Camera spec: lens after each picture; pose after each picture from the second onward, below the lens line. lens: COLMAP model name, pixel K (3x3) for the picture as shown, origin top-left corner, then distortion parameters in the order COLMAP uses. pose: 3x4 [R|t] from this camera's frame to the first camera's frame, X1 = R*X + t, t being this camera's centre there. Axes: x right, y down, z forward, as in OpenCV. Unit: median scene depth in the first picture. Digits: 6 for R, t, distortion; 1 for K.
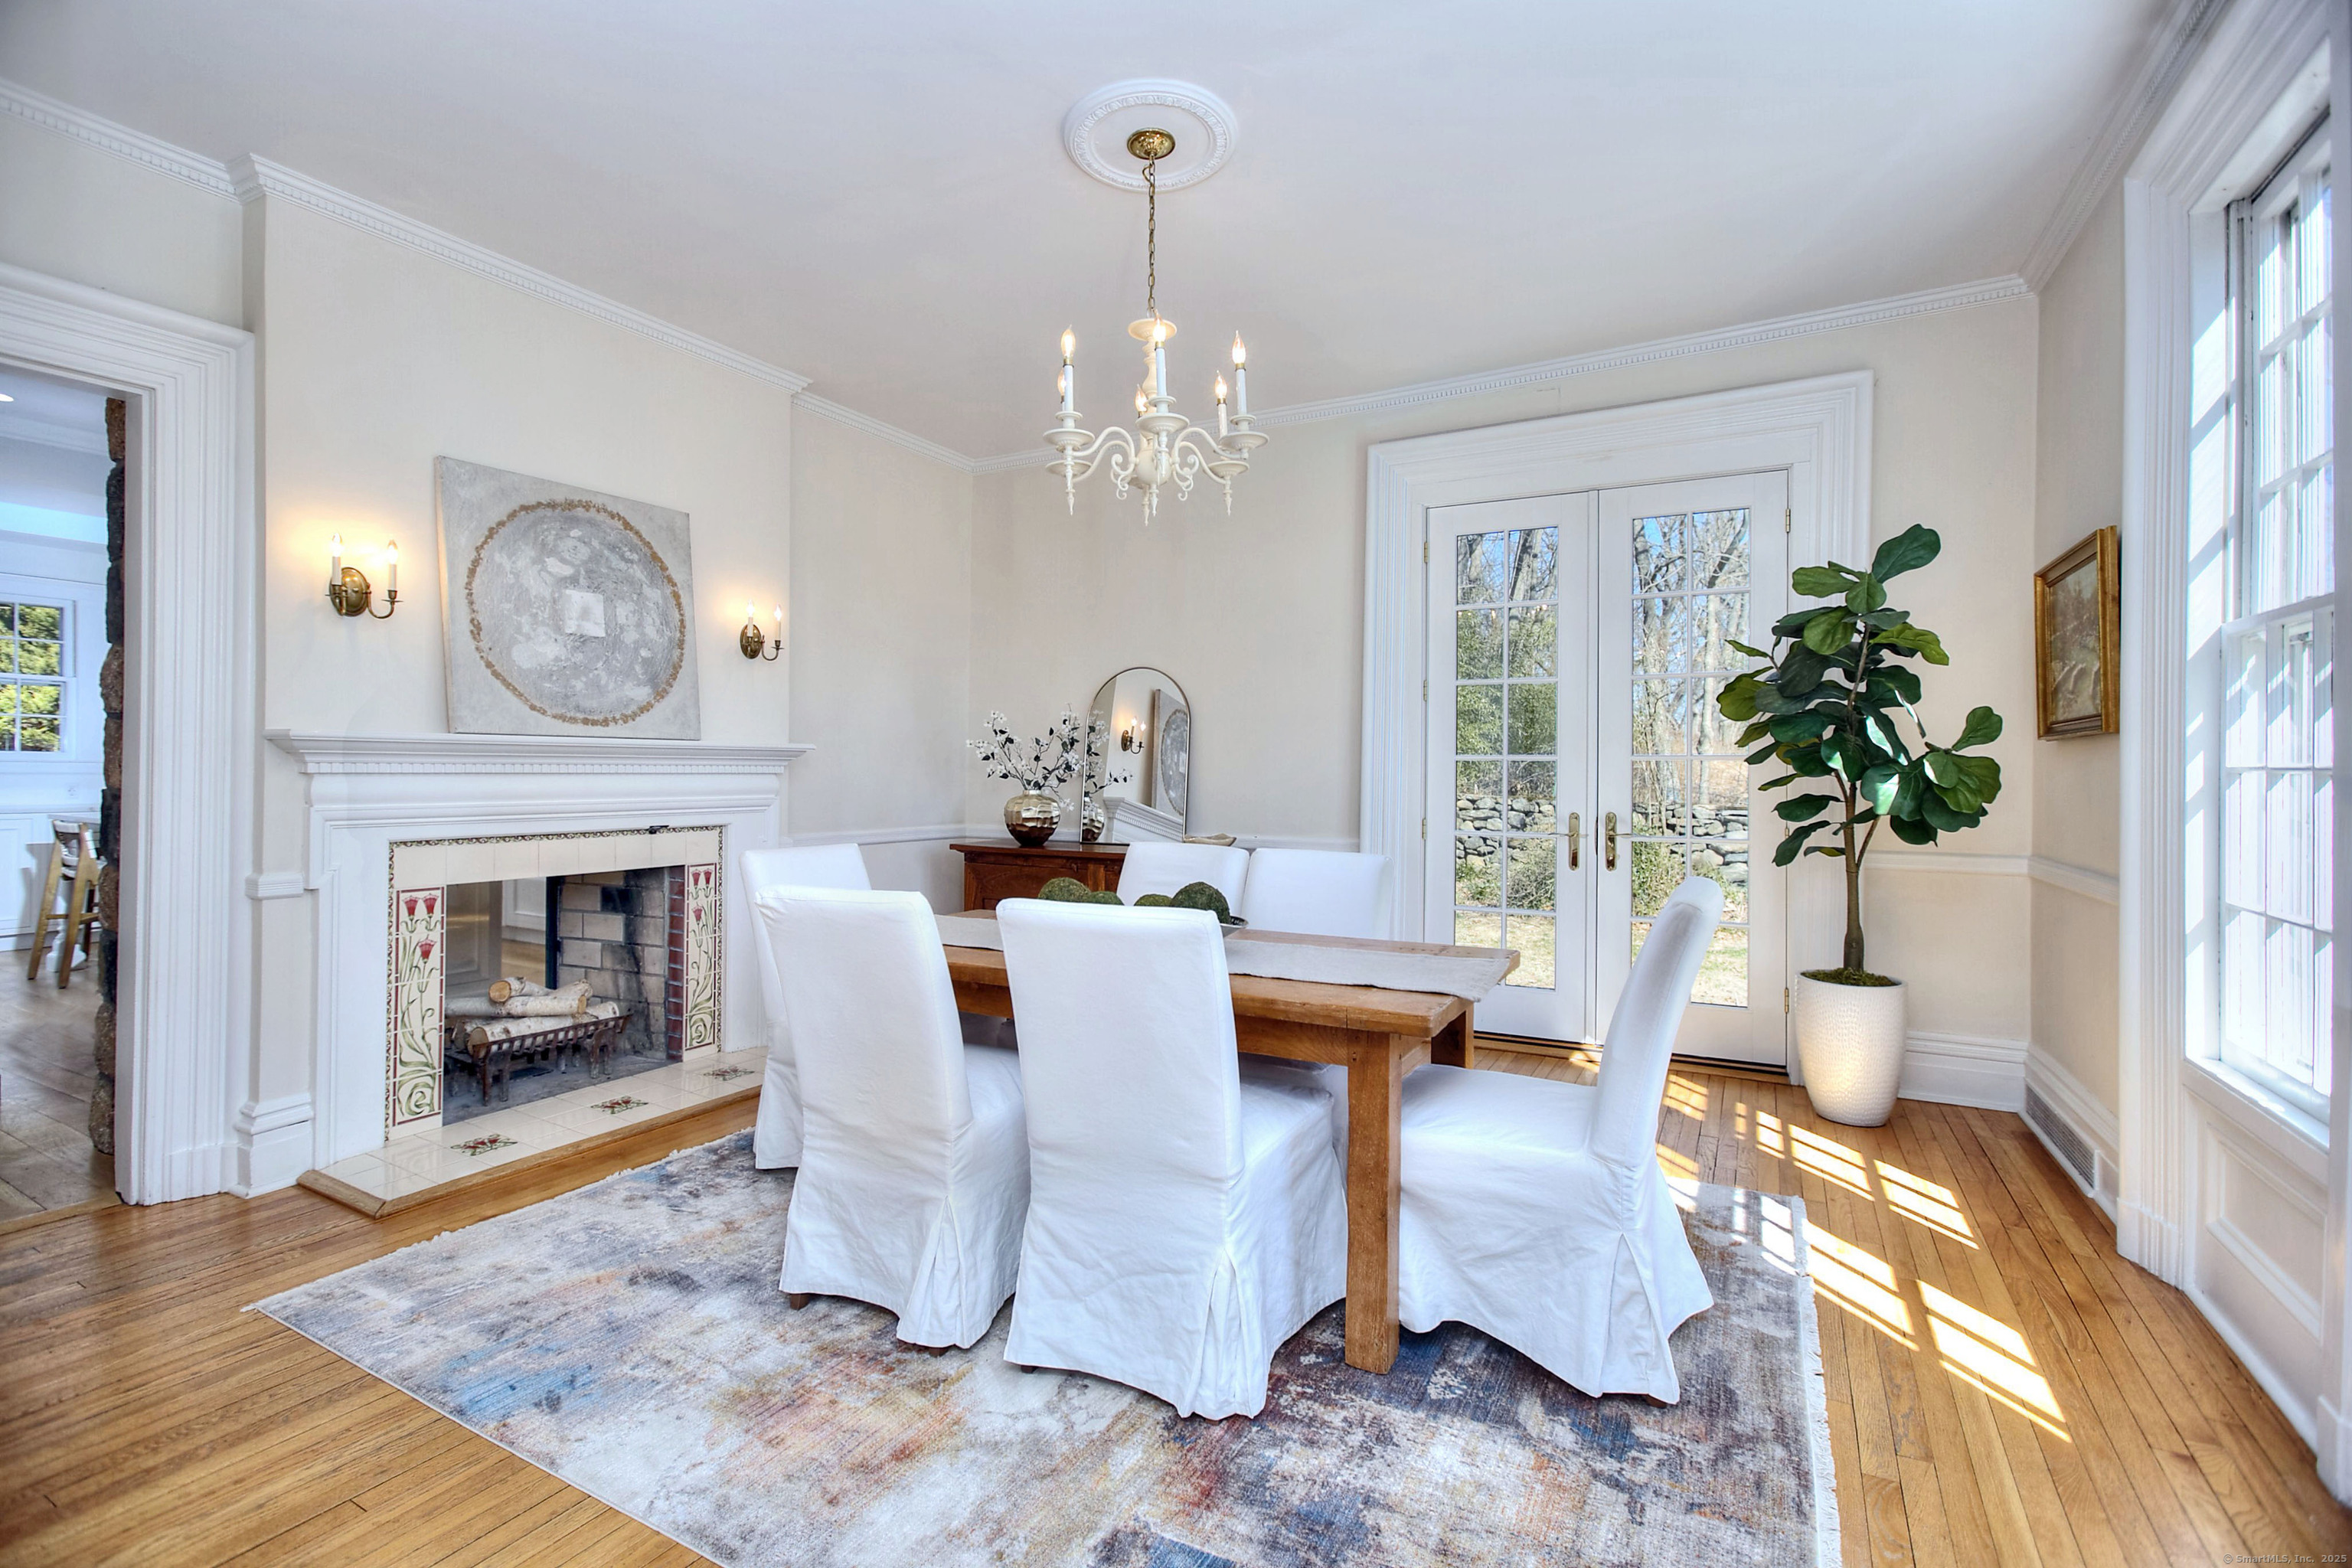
lens RADIAL K [[1092.7, 0, 1156.3], [0, 1092.7, 779.7], [0, 0, 1]] dist [0.004257, 0.000163]
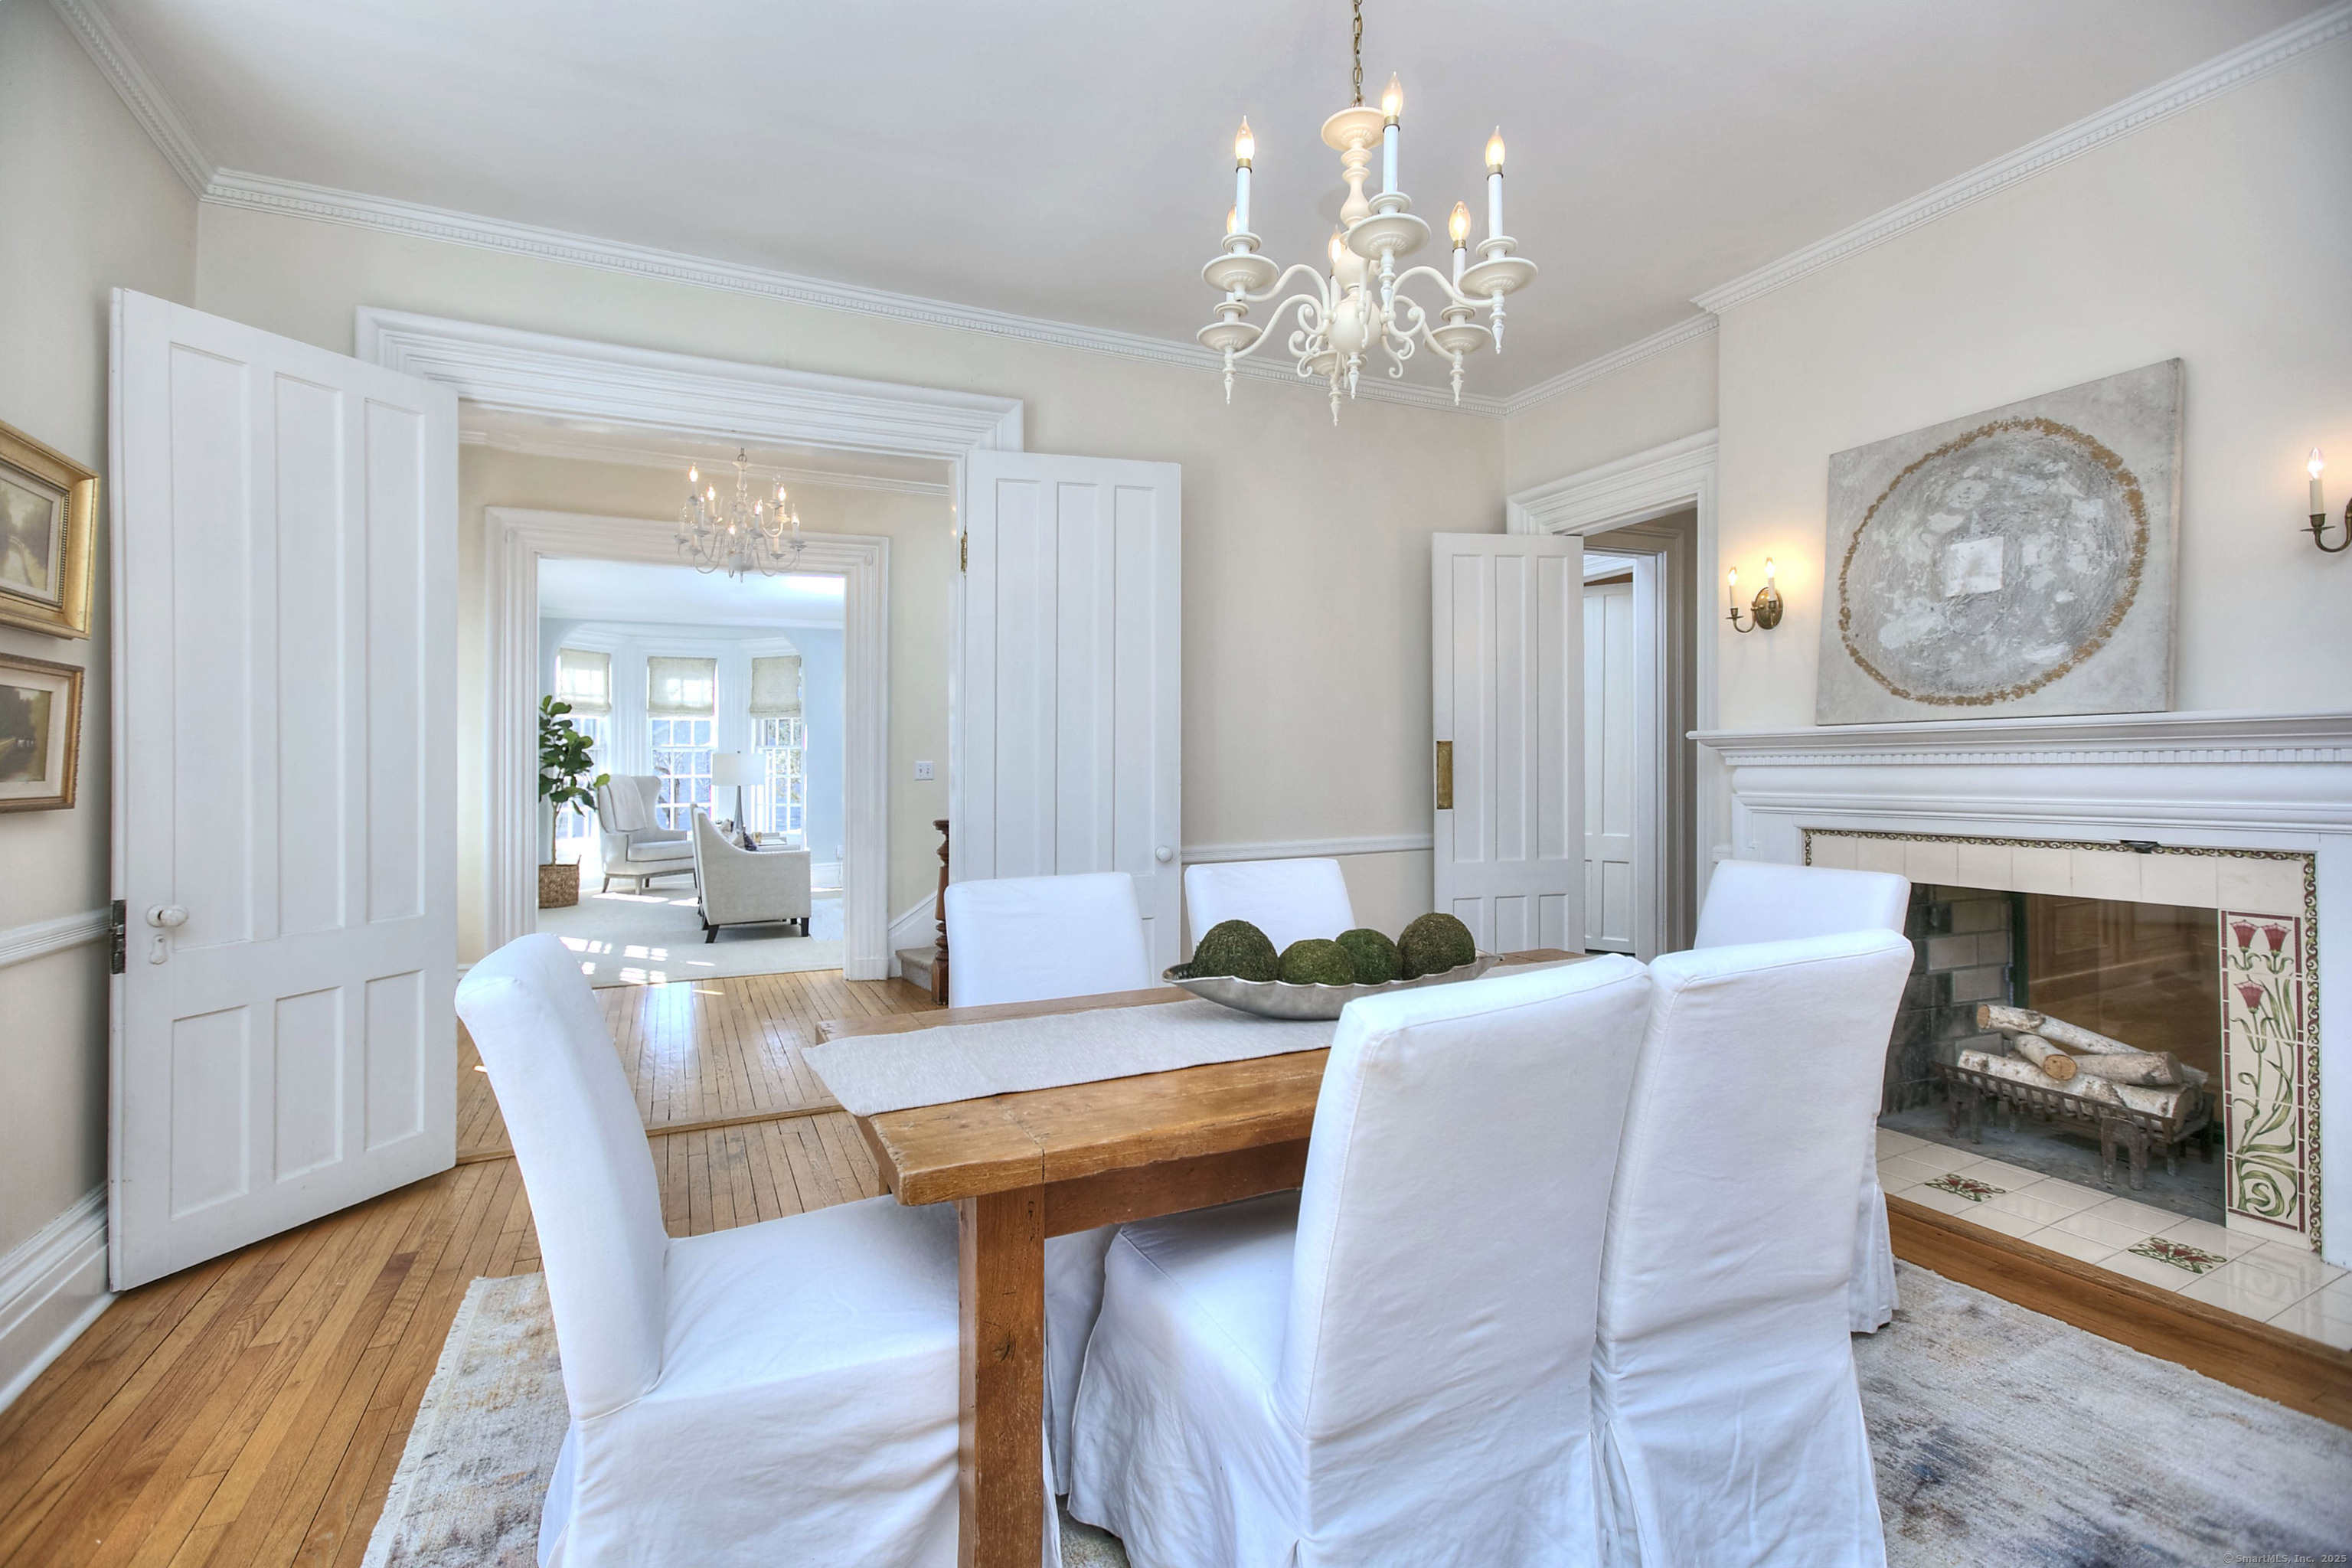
lens RADIAL K [[1092.7, 0, 1180.5], [0, 1092.7, 749.2], [0, 0, 1]] dist [0.004257, 0.000163]
pose [[-0.572795, -0.015287, -0.819556, 0.476892], [-0.003420, 0.999862, -0.016260, -0.001820], [0.819691, -0.006511, -0.572769, 0.980613]]
